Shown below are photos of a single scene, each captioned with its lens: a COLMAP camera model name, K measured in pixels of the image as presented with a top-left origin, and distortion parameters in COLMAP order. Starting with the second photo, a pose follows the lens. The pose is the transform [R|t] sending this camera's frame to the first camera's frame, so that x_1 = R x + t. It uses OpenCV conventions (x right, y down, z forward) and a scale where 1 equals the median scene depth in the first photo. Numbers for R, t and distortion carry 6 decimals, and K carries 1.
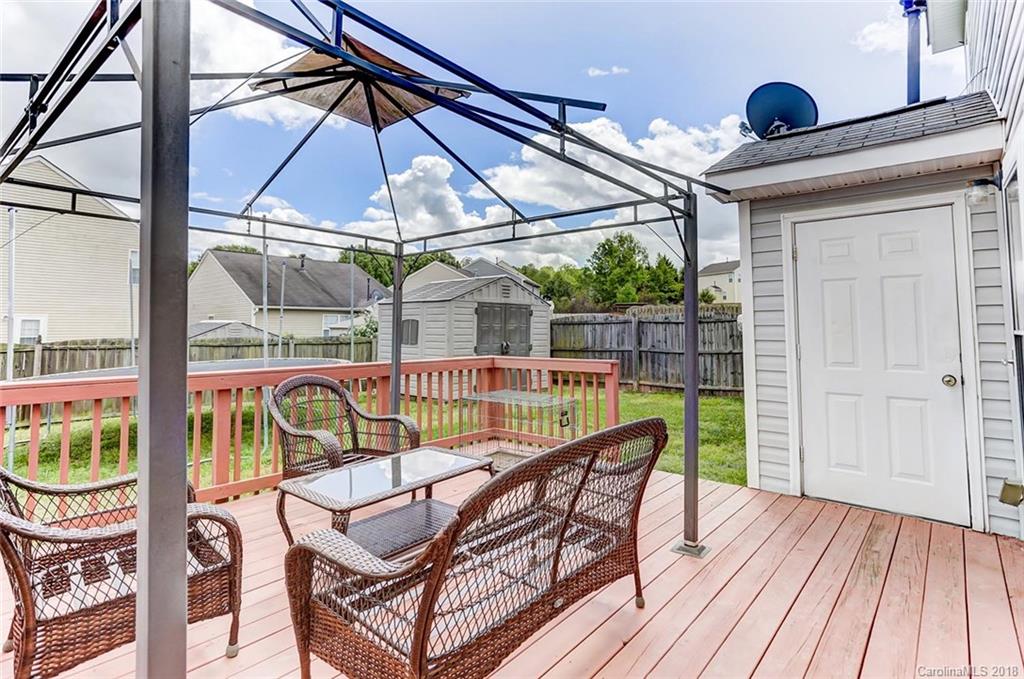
lens RADIAL K [[503.4, 0, 506.2], [0, 503.4, 331.9], [0, 0, 1]] dist [-0.045252, 0.030395]
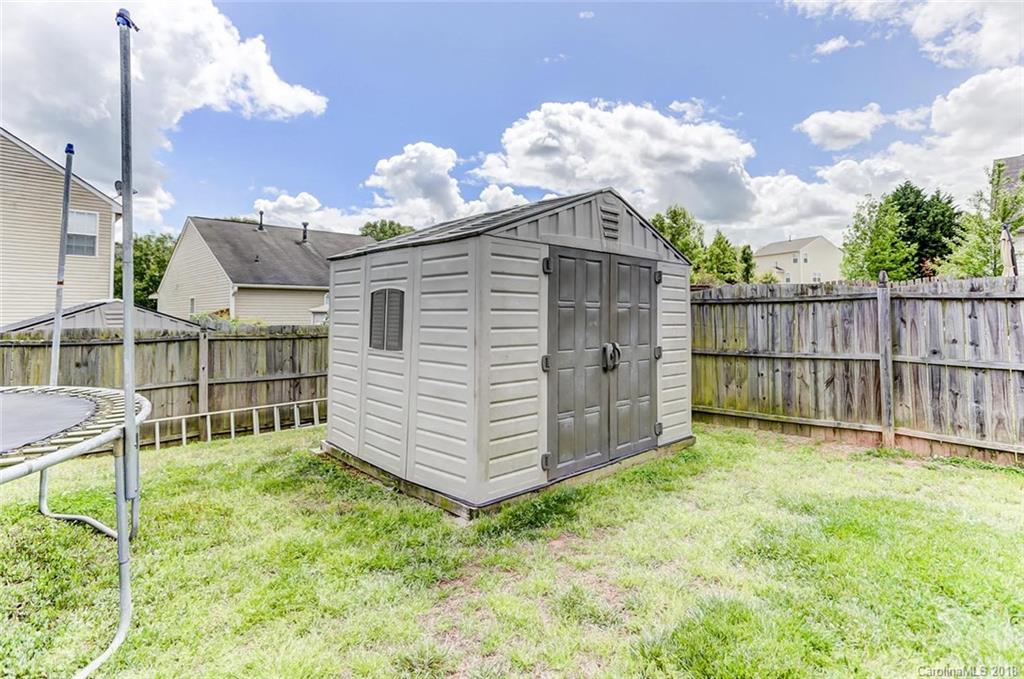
lens RADIAL K [[503.4, 0, 506.2], [0, 503.4, 331.9], [0, 0, 1]] dist [-0.045252, 0.030395]
pose [[0.997762, 0.002960, -0.066797, -0.056986], [-0.001054, 0.999592, 0.028550, -0.001296], [0.066854, -0.028415, 0.997358, 0.534100]]
